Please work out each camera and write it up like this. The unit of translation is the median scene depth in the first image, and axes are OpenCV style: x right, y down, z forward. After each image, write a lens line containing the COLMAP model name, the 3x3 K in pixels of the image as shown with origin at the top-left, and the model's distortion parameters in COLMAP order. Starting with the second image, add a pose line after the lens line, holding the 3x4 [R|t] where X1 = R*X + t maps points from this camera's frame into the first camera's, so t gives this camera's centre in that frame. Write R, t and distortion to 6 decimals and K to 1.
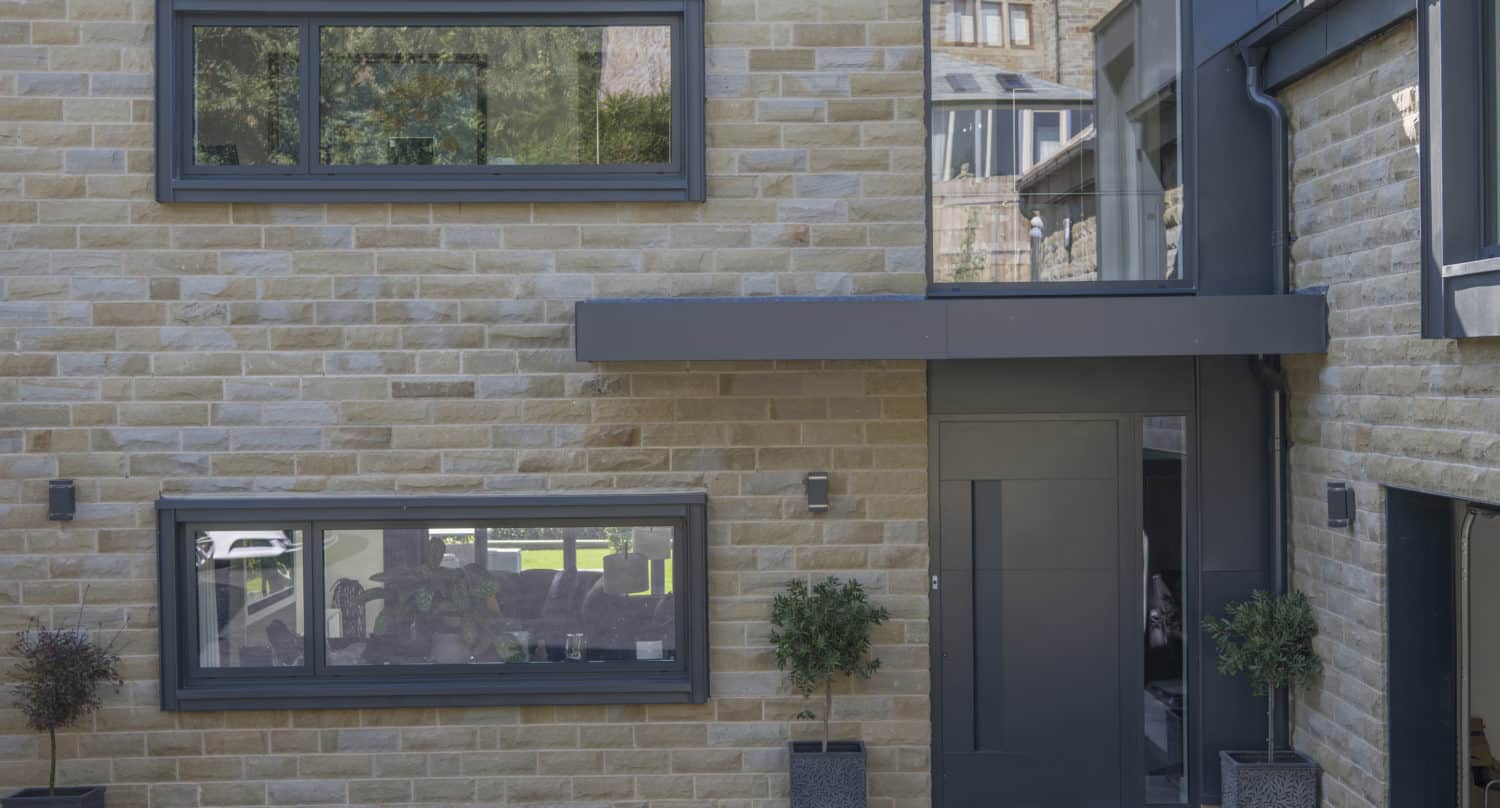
lens RADIAL K [[1877.9, 0, 750.0], [0, 1877.9, 404.0], [0, 0, 1]] dist [0.100799, 0.008827]
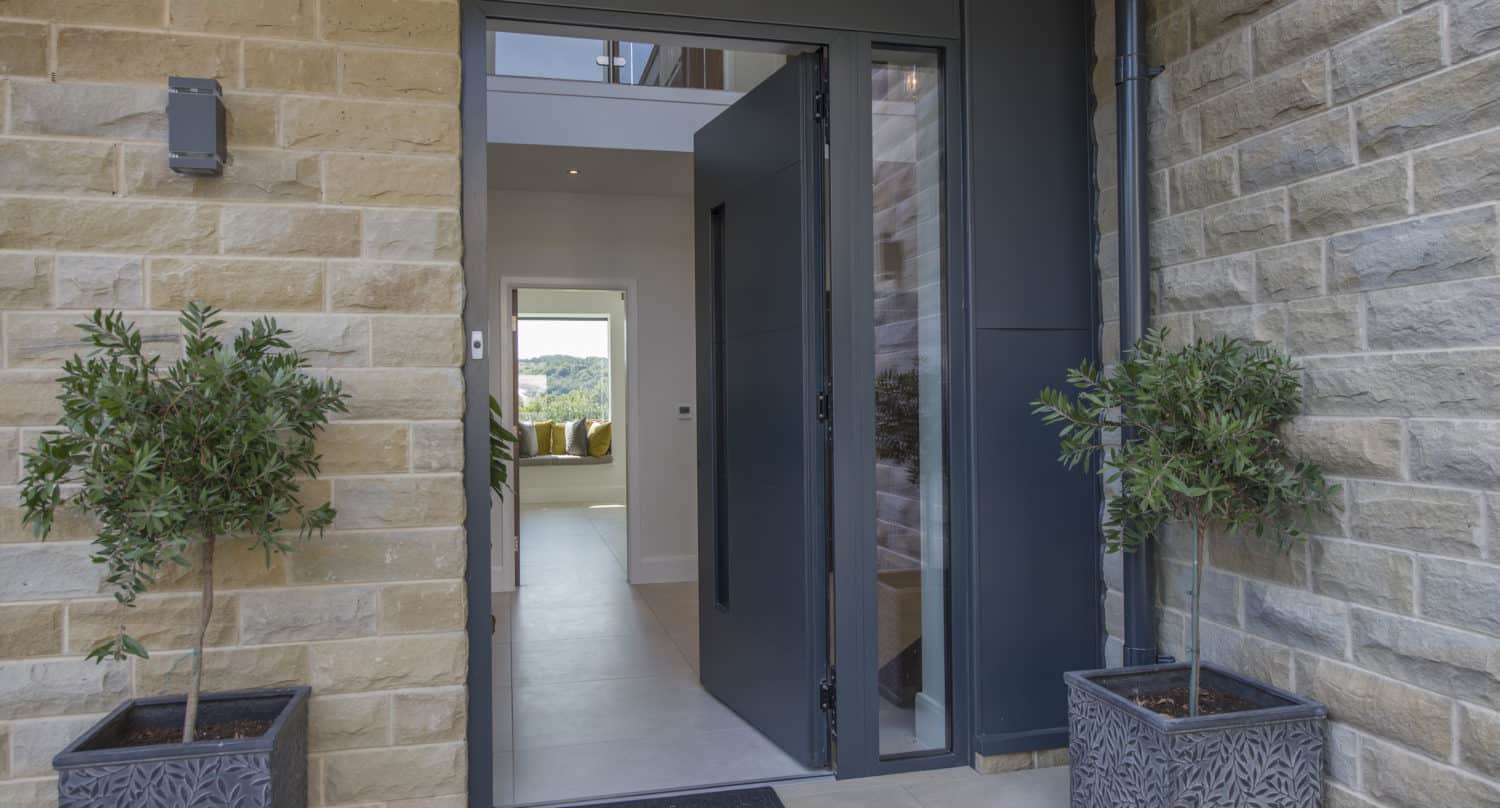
lens RADIAL K [[990.3, 0, 700.6], [0, 990.3, 392.6], [0, 0, 1]] dist [0.002678, 0.002994]
pose [[0.975878, -0.000354, 0.218318, 0.099472], [0.000530, 1.000000, -0.000746, 0.107940], [-0.218317, 0.000844, 0.975877, 0.744517]]
